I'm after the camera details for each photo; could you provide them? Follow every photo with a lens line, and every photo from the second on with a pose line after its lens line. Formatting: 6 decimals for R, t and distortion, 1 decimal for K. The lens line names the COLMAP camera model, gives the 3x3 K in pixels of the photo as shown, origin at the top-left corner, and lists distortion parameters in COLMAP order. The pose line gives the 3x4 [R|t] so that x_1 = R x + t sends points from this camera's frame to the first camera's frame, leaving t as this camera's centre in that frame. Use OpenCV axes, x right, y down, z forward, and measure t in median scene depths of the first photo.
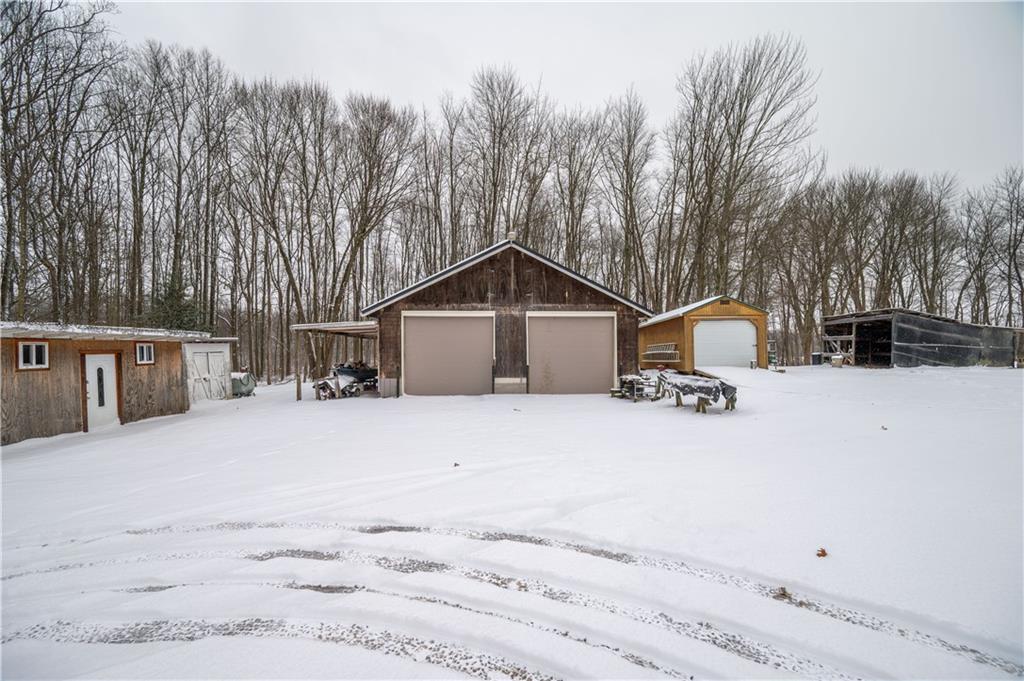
lens RADIAL K [[402.2, 0, 515.9], [0, 402.2, 343.0], [0, 0, 1]] dist [-0.000579, -0.000064]
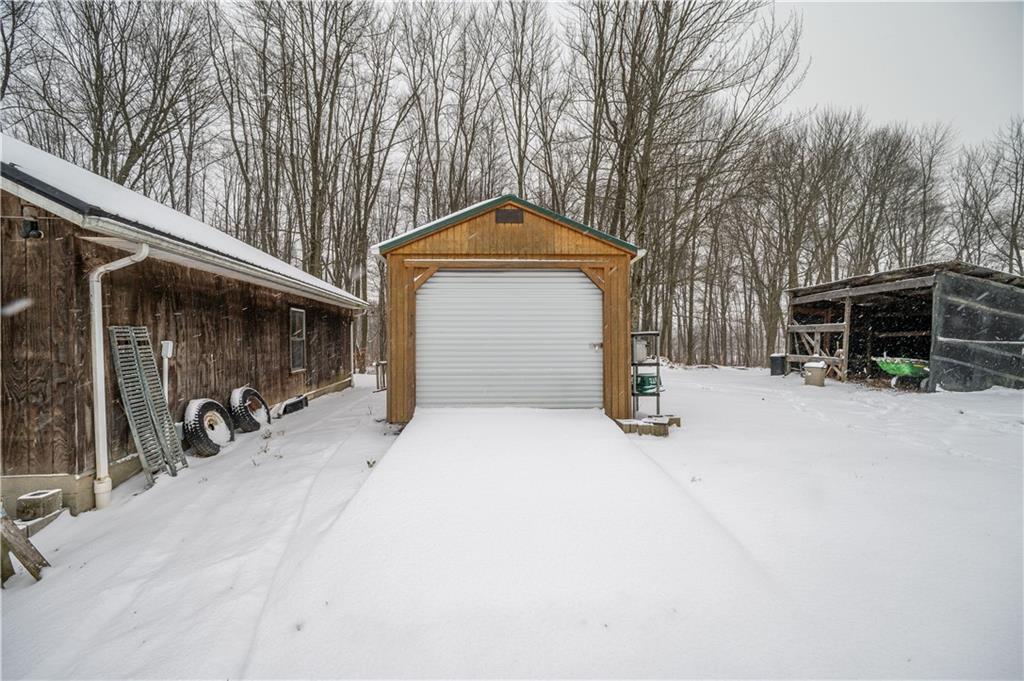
lens RADIAL K [[402.2, 0, 515.9], [0, 402.2, 343.0], [0, 0, 1]] dist [-0.000579, -0.000064]
pose [[0.998446, 0.003637, 0.055607, 0.435118], [-0.005008, 0.999687, 0.024521, -0.003630], [-0.055500, -0.024762, 0.998152, 0.569934]]
